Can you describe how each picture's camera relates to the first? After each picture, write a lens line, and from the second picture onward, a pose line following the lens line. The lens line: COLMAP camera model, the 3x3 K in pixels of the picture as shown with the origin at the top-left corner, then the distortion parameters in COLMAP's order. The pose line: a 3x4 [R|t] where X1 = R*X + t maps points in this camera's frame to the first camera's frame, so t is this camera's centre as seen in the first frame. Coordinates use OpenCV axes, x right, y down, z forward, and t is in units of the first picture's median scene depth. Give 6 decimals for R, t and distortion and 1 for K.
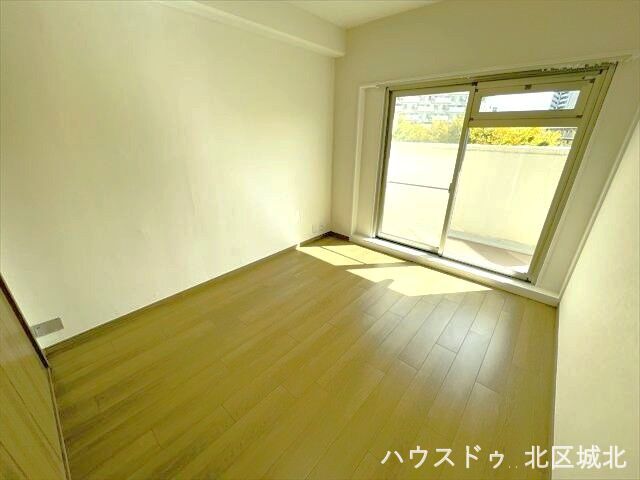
lens RADIAL K [[261.2, 0, 320.2], [0, 261.2, 236.5], [0, 0, 1]] dist [-0.002600, 0.000983]
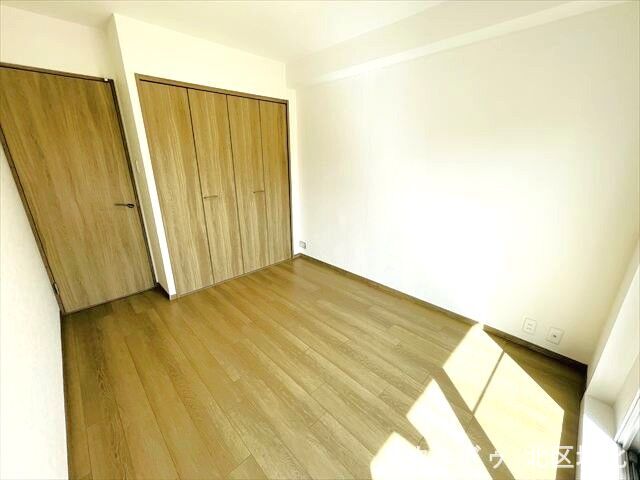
lens RADIAL K [[261.2, 0, 319.2], [0, 261.2, 242.5], [0, 0, 1]] dist [-0.002600, 0.000983]
pose [[-0.061805, 0.316899, -0.946443, 0.628427], [-0.378957, 0.869797, 0.315982, -0.254077], [0.923348, 0.378190, 0.066334, 0.624949]]
